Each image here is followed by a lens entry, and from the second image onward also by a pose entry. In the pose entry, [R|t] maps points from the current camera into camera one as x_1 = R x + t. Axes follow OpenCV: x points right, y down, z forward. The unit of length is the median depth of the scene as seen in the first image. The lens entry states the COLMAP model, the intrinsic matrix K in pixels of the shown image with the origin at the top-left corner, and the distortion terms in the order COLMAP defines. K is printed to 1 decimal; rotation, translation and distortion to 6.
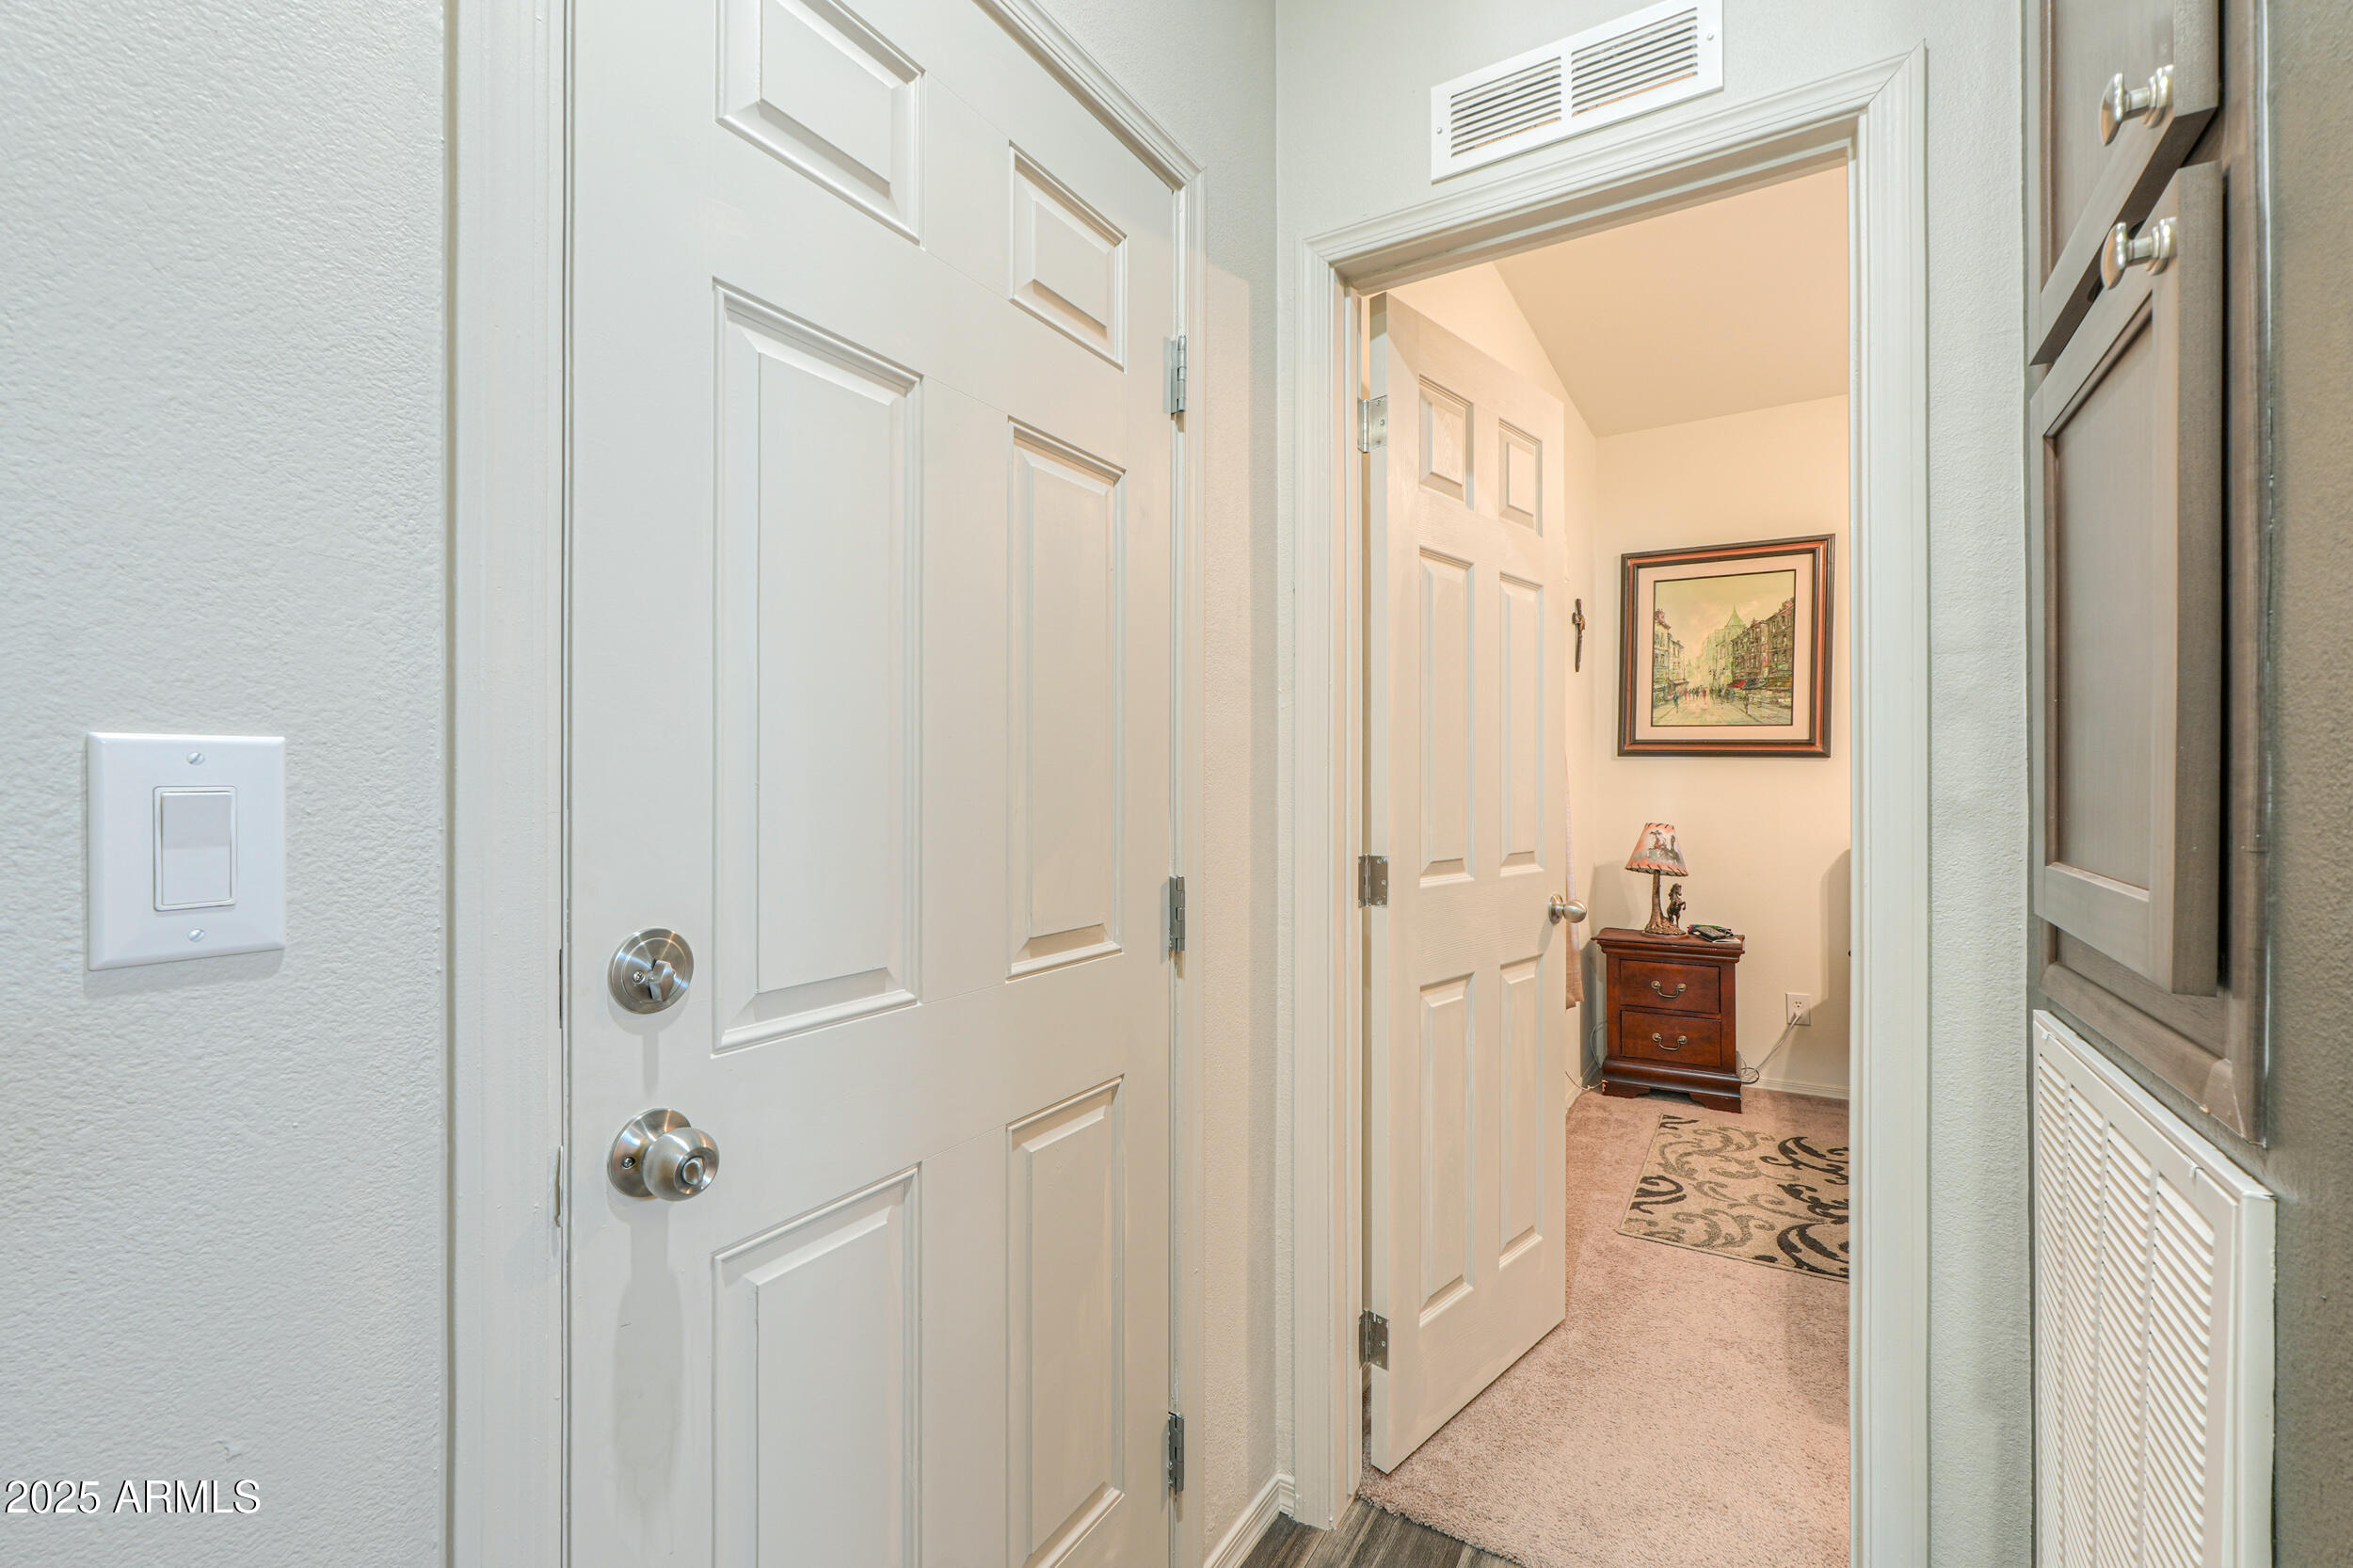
lens RADIAL K [[991.8, 0, 1165.3], [0, 991.8, 779.2], [0, 0, 1]] dist [-0.008170, 0.002054]
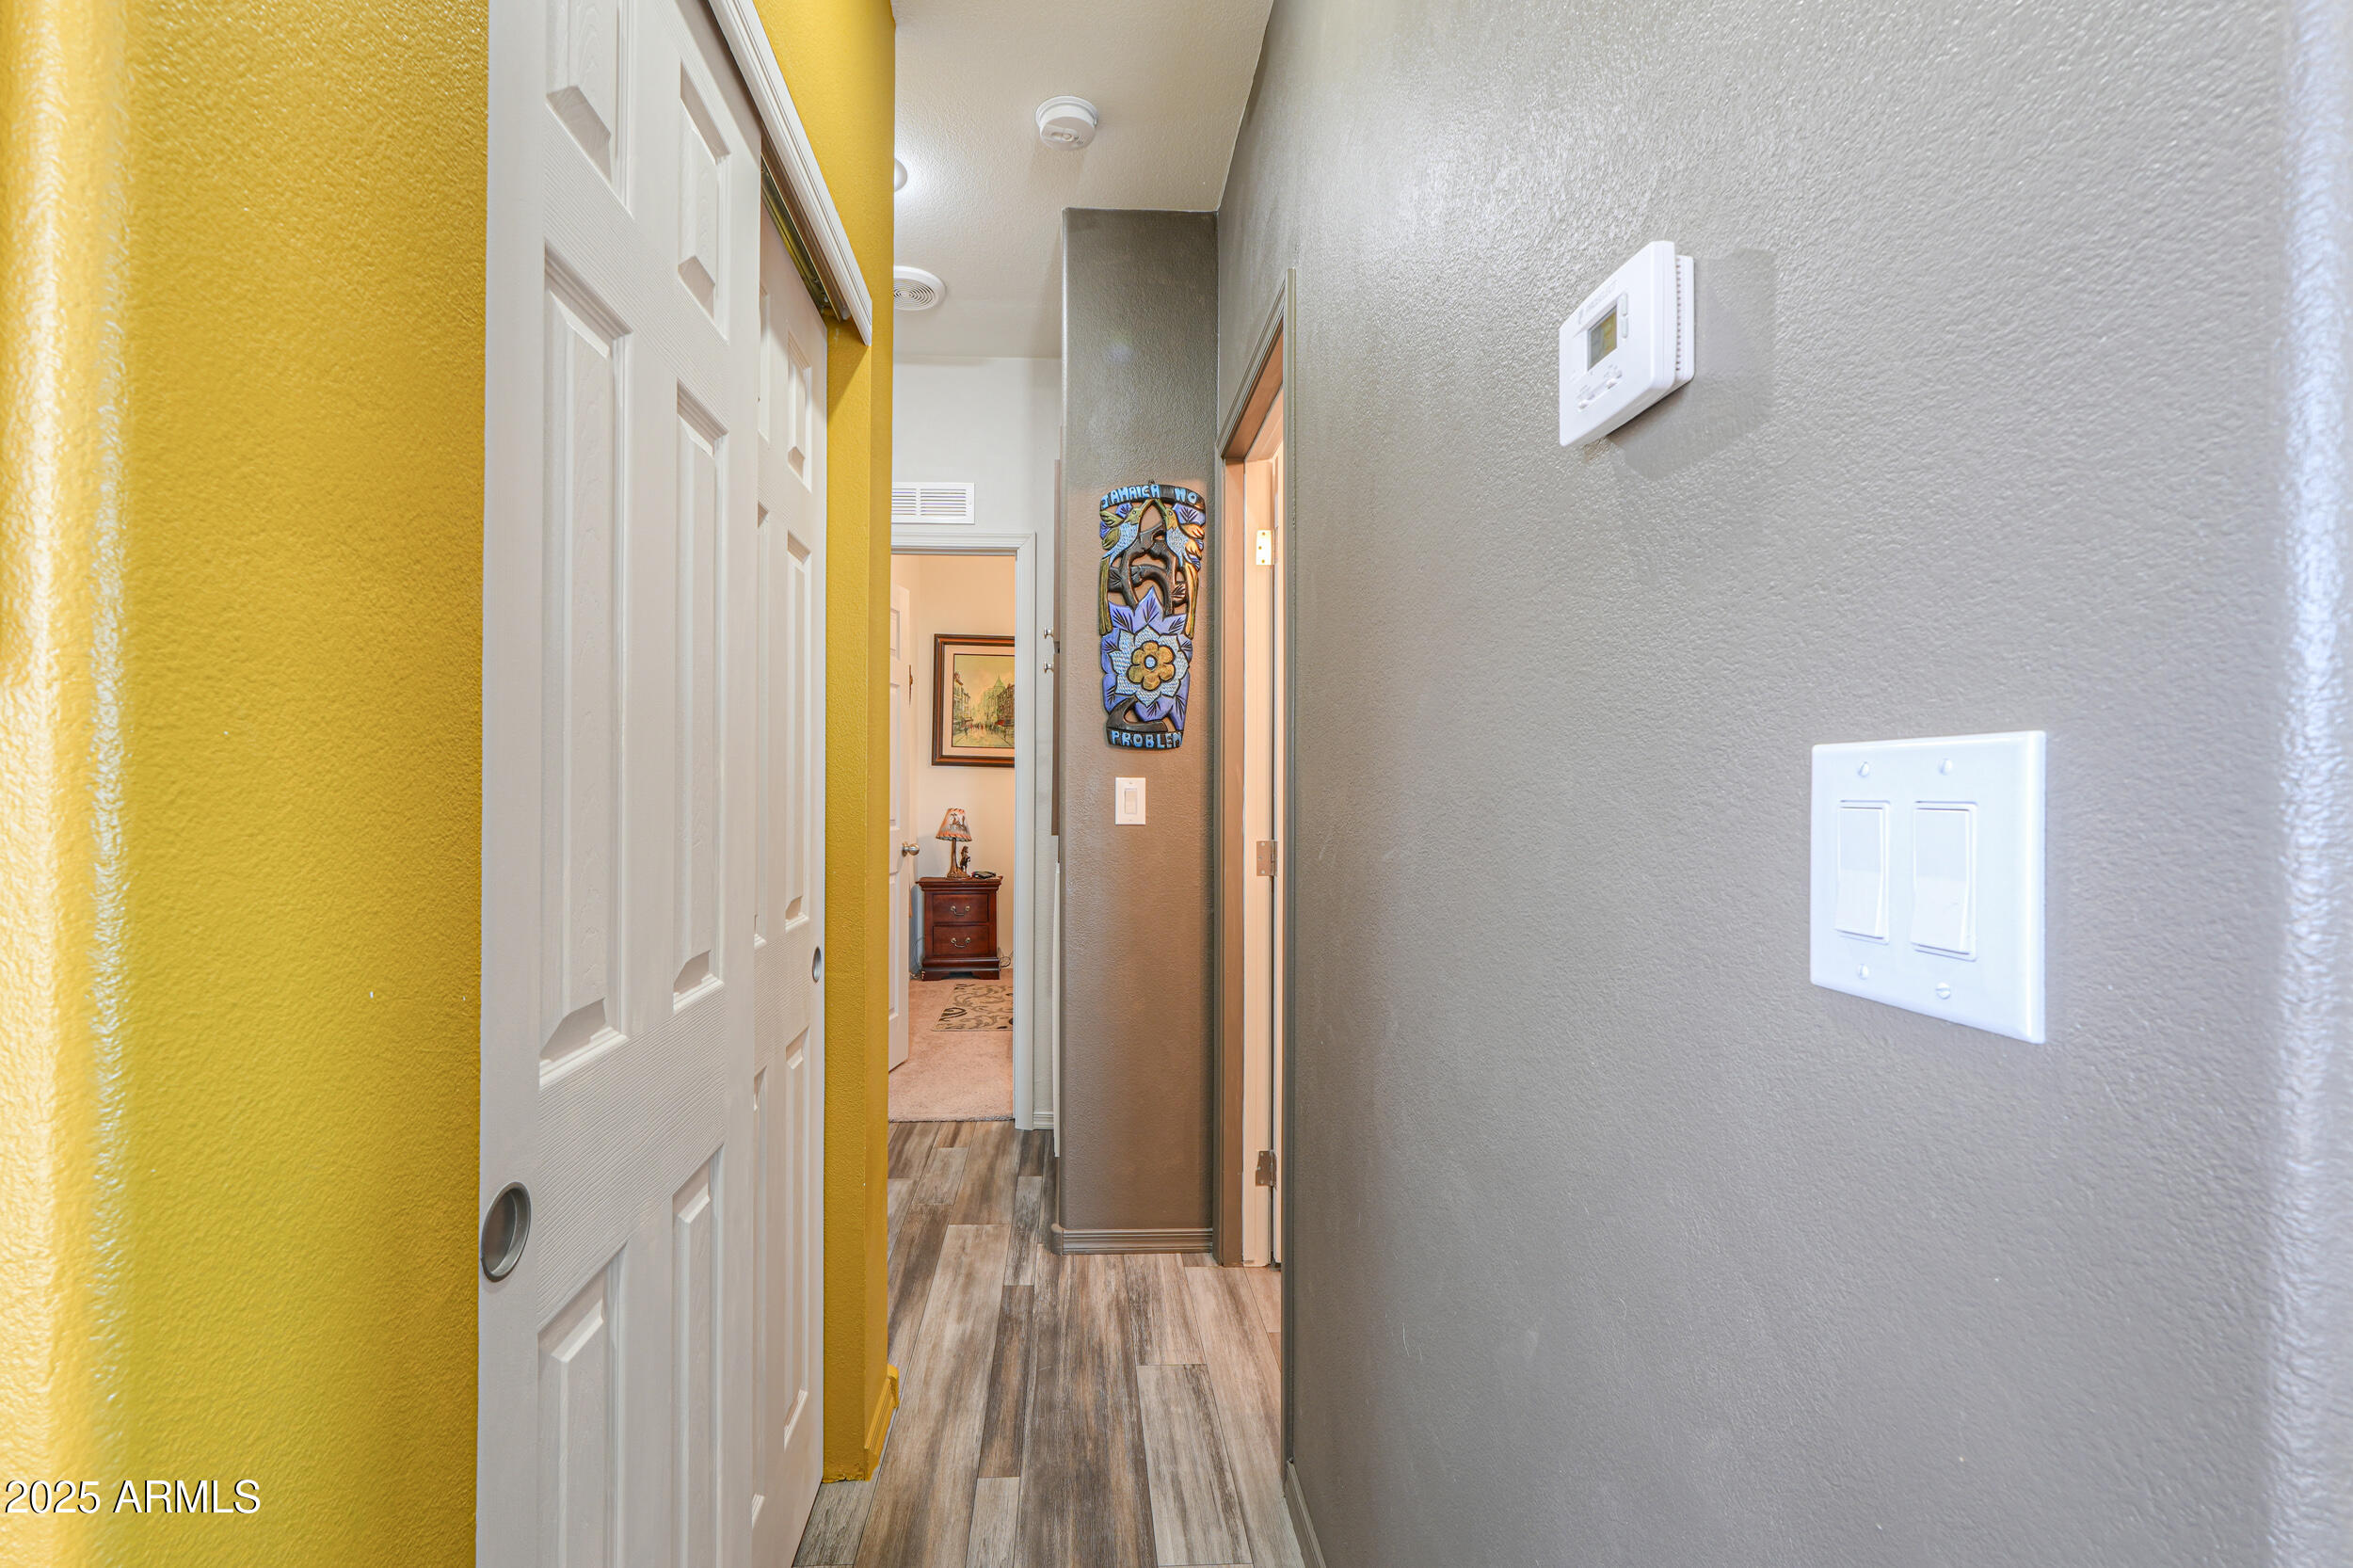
lens RADIAL K [[991.8, 0, 1163.3], [0, 991.8, 780.7], [0, 0, 1]] dist [-0.008170, 0.002054]
pose [[0.788591, 0.000561, 0.614918, -0.218839], [-0.006814, 0.999946, 0.007827, -0.014724], [-0.614880, -0.010363, 0.788552, -0.463535]]
